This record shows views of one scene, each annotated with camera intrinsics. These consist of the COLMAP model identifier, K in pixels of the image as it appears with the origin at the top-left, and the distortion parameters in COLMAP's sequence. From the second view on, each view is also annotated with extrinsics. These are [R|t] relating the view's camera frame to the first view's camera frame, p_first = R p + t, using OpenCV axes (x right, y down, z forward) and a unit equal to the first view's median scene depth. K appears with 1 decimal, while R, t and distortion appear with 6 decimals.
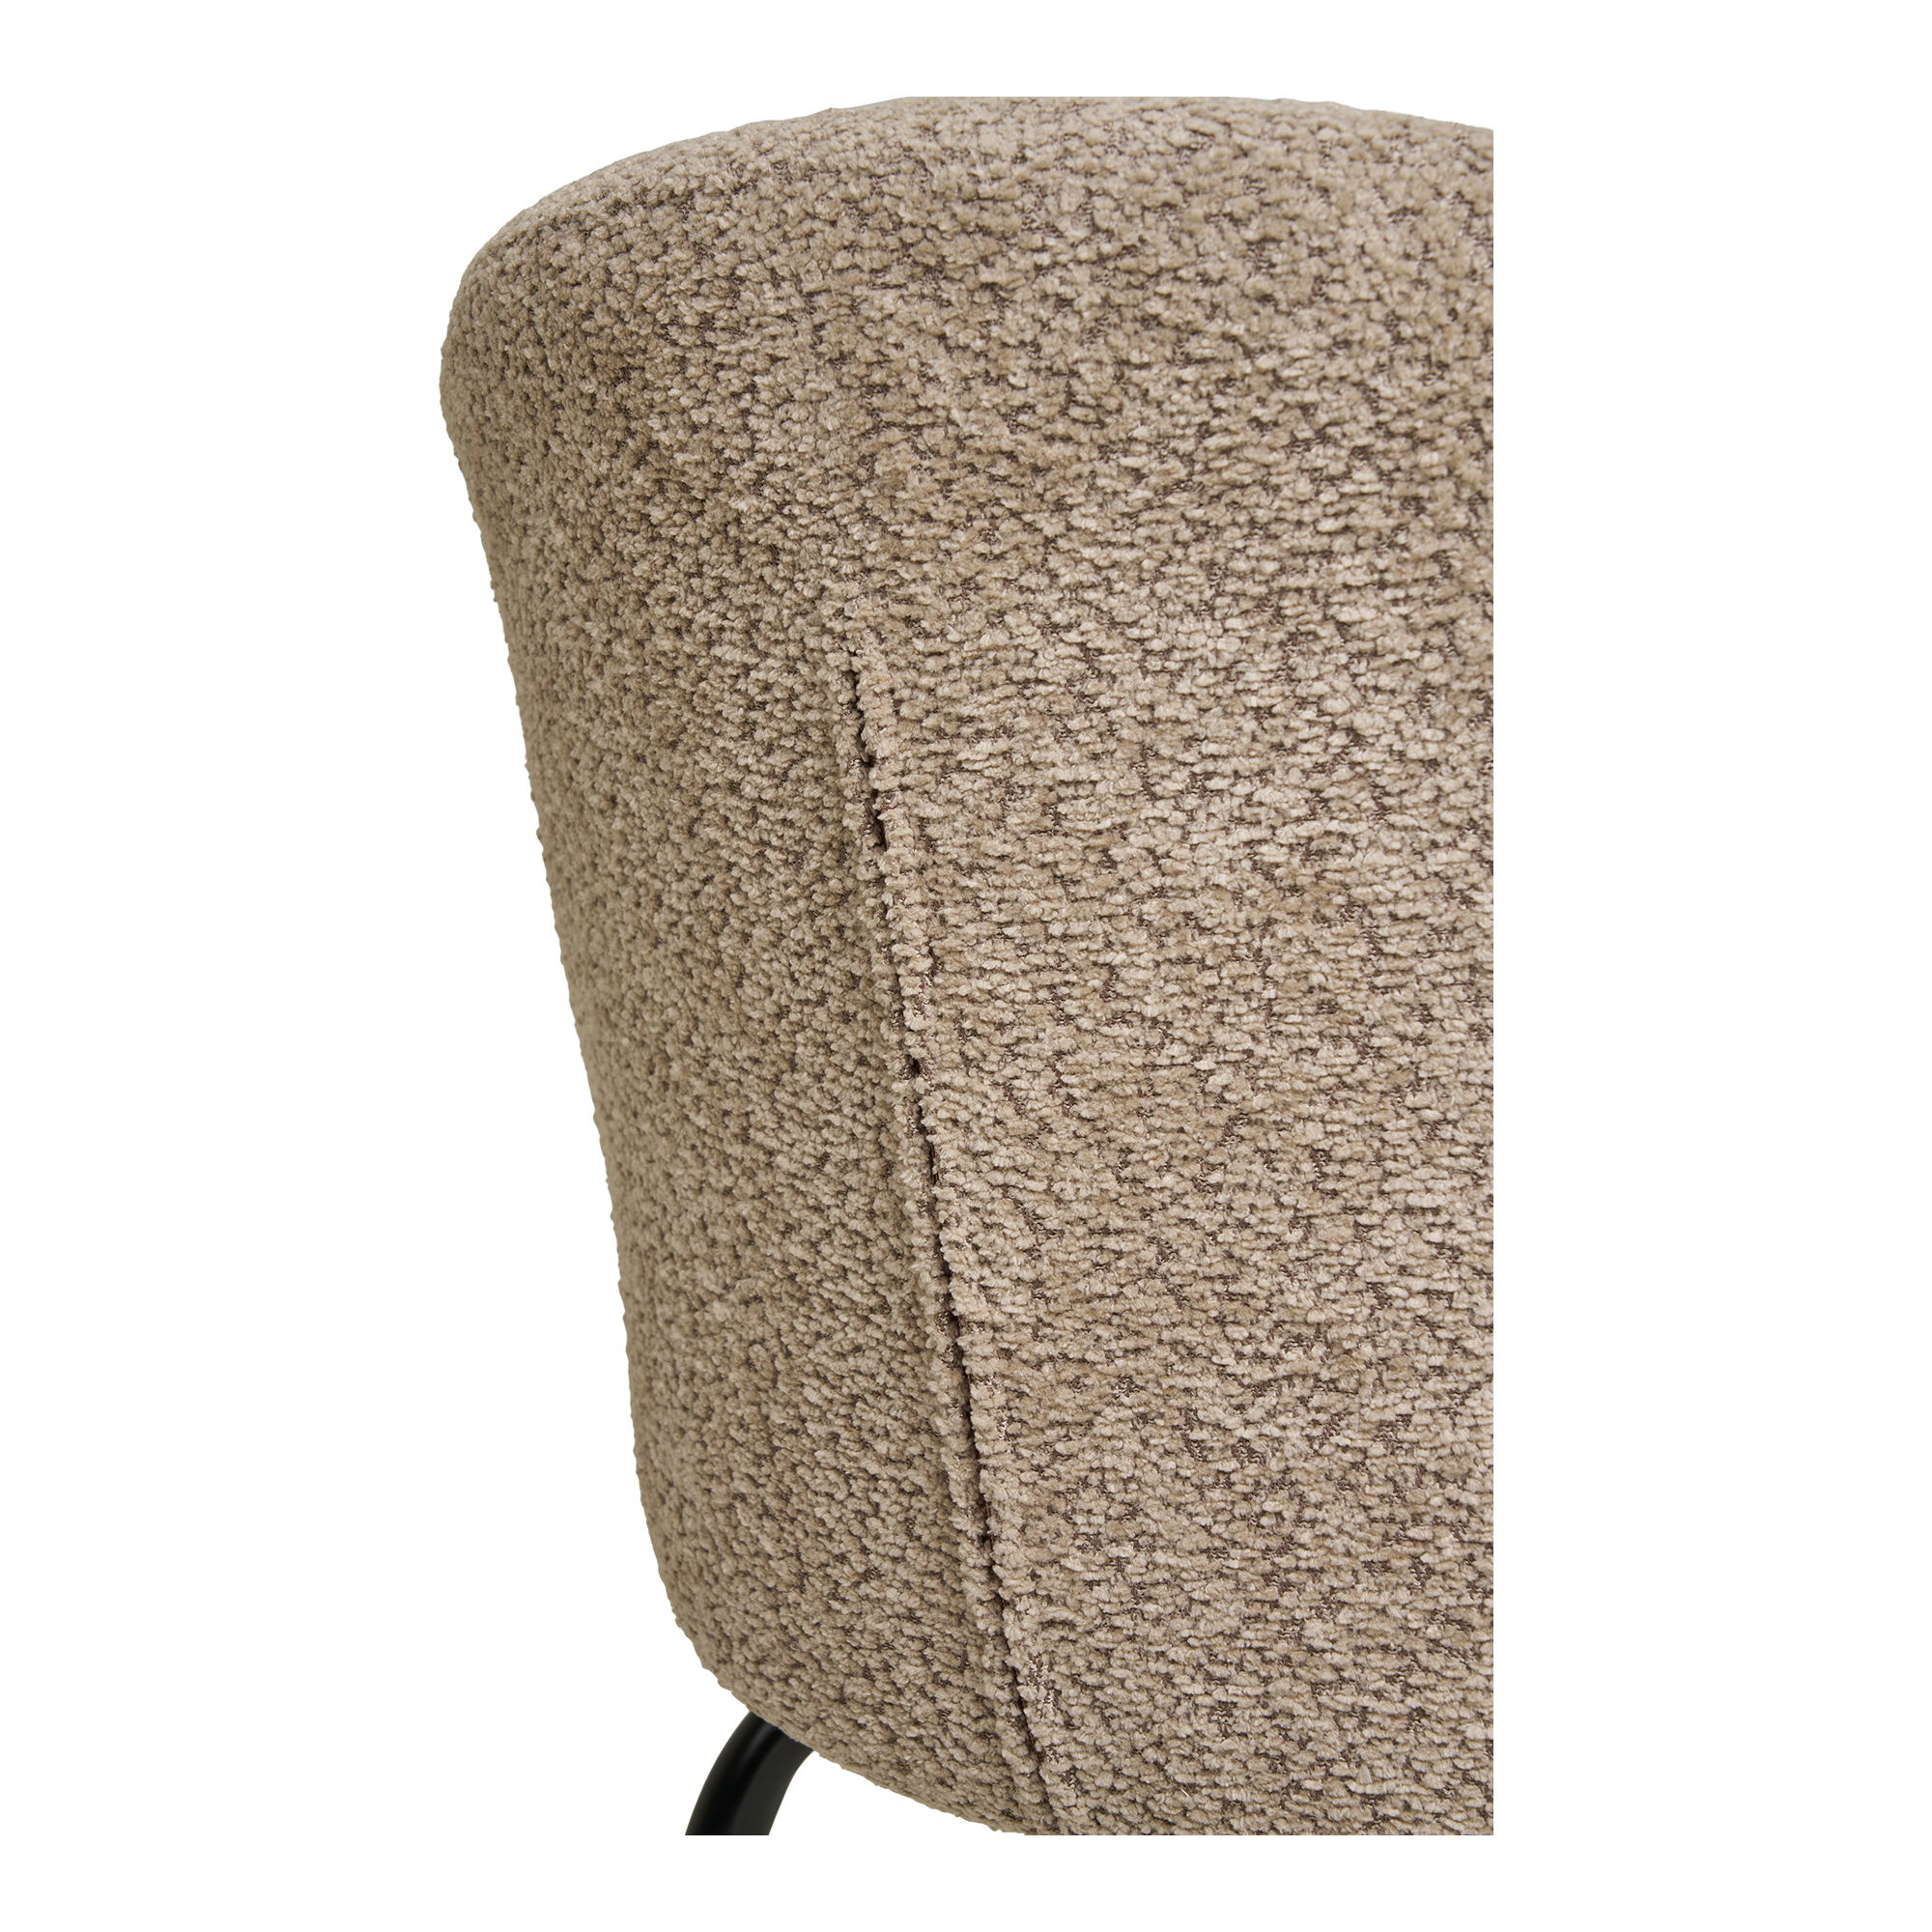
lens RADIAL K [[3840.5, 0, 965.8], [0, 3840.5, 921.2], [0, 0, 1]] dist [-0.061419, -0.127978]
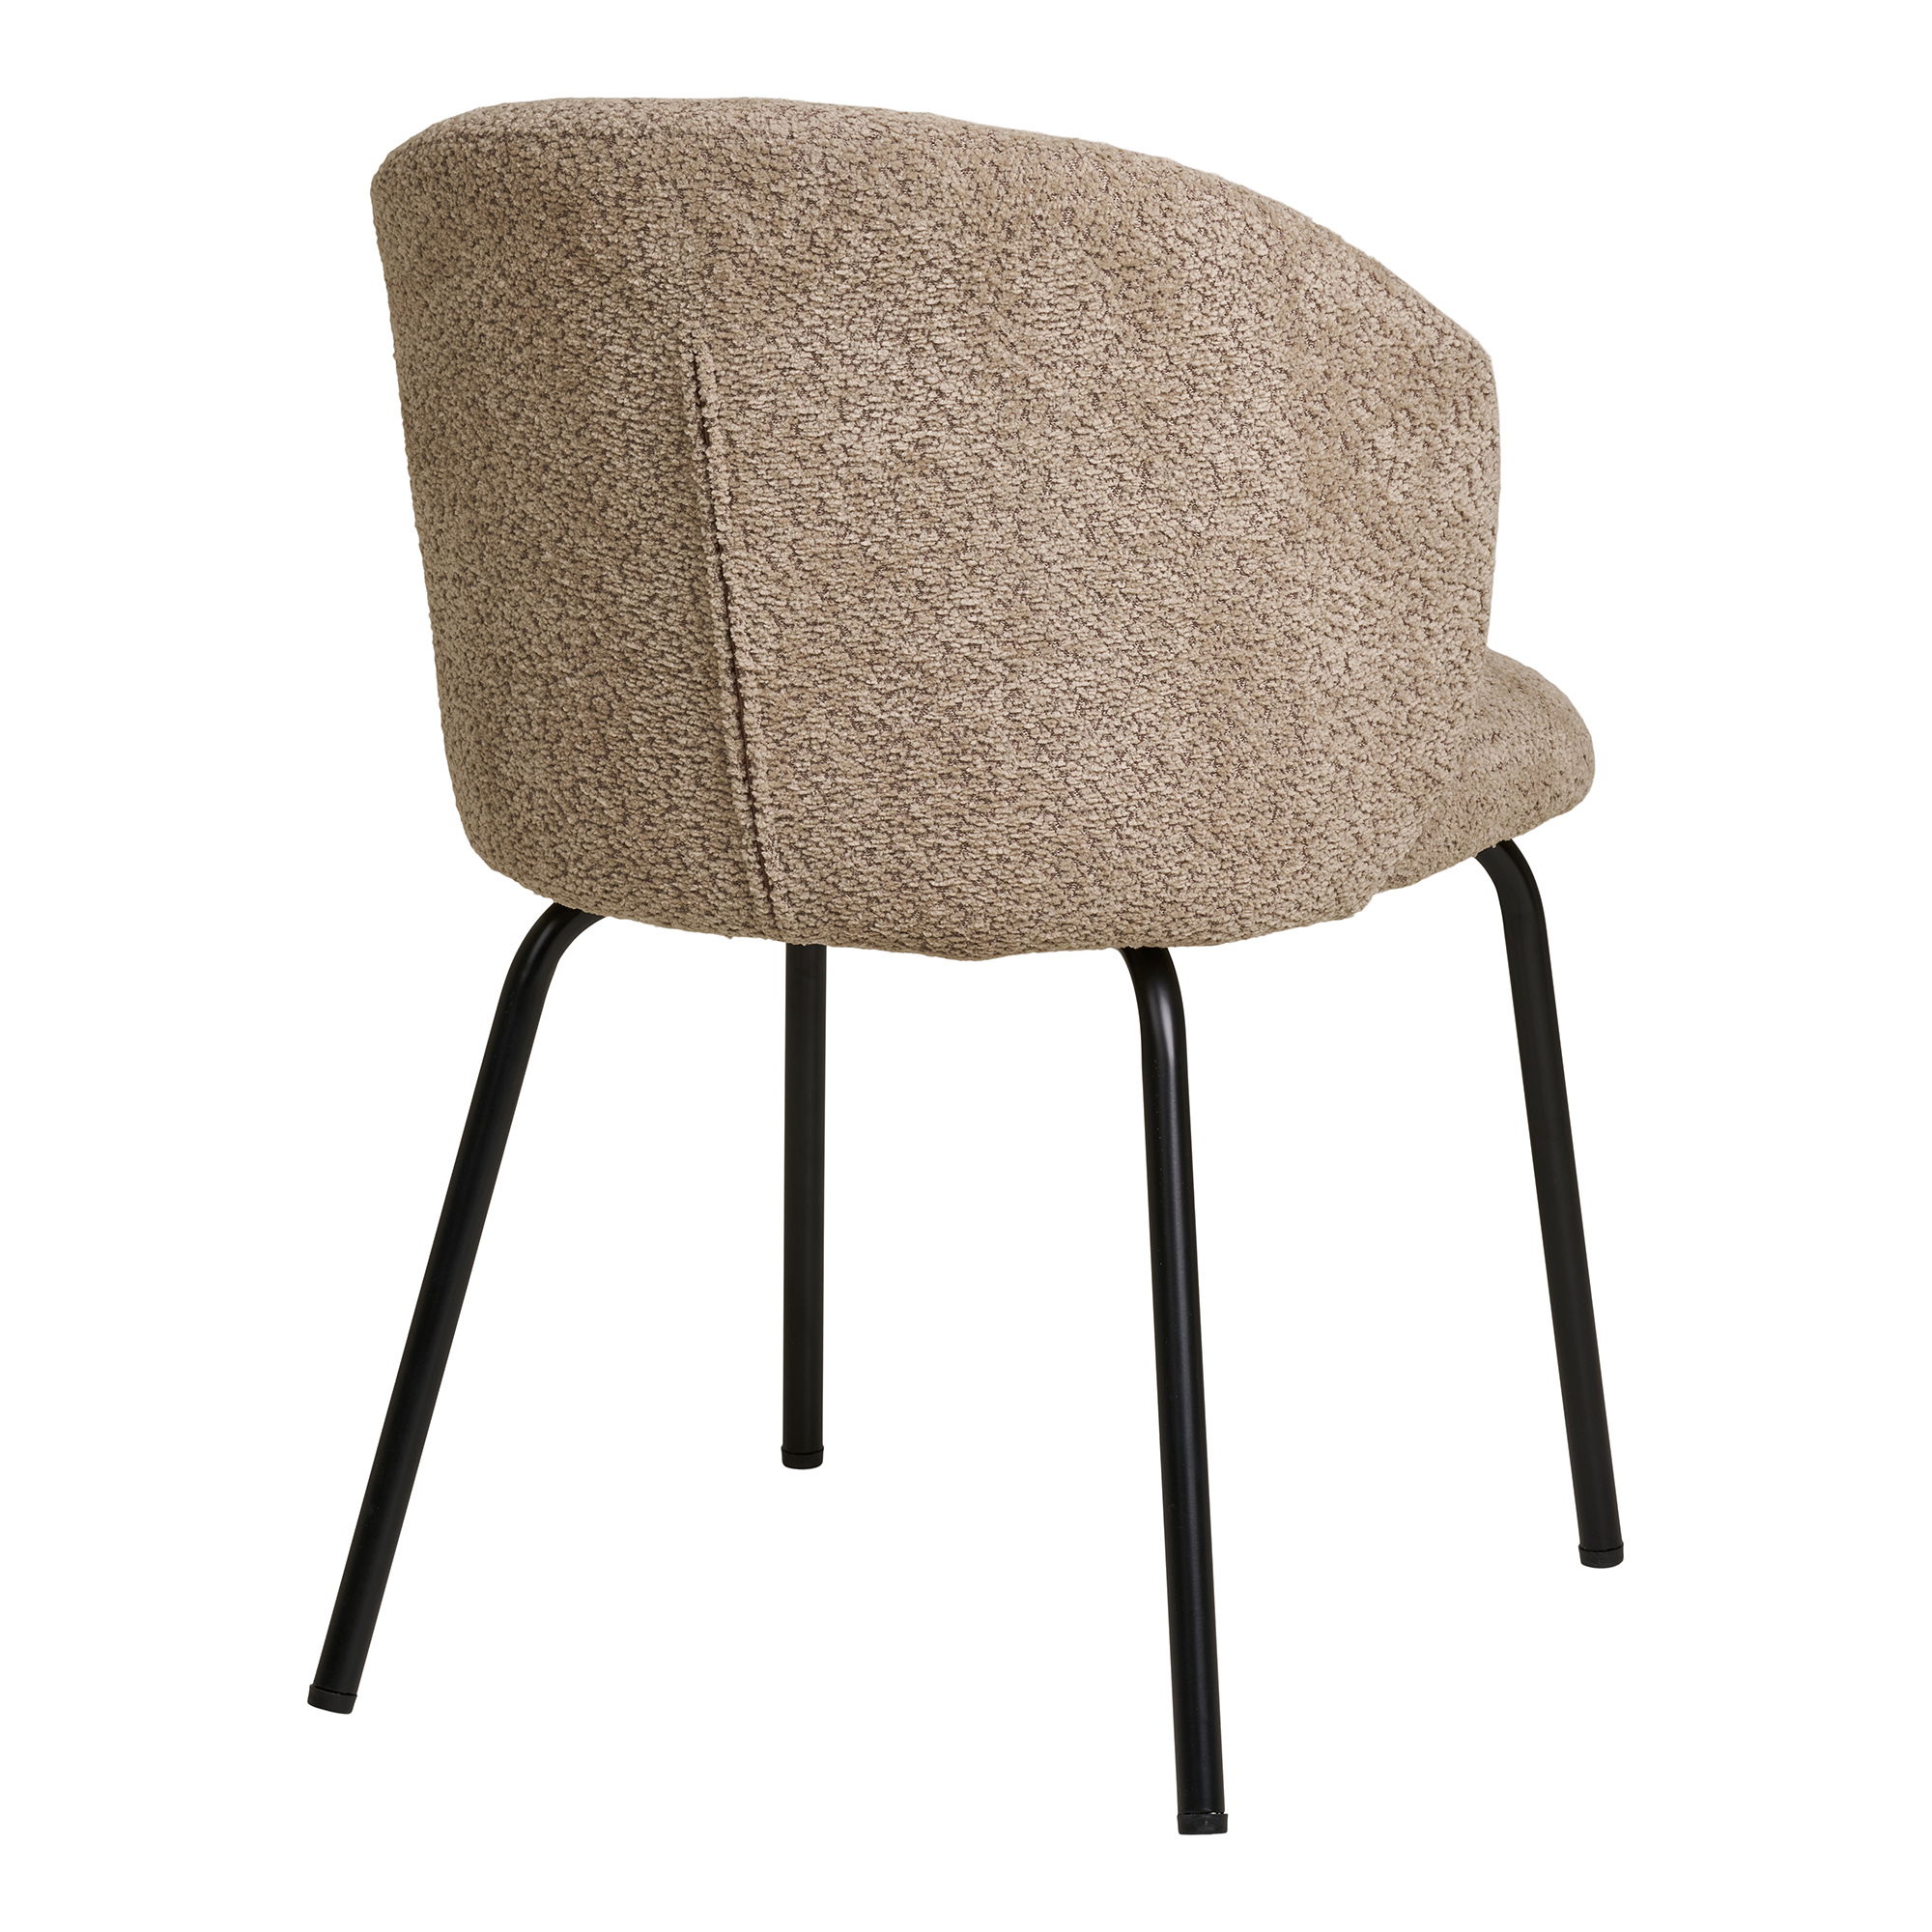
lens RADIAL K [[6816.8, 0, 966.0], [0, 6816.8, 966.0], [0, 0, 1]] dist [-0.034835, 1.875857]
pose [[0.971465, -0.045037, 0.232867, -0.772318], [0.022257, 0.994784, 0.099542, -0.104489], [-0.236135, -0.091518, 0.967401, -2.693809]]
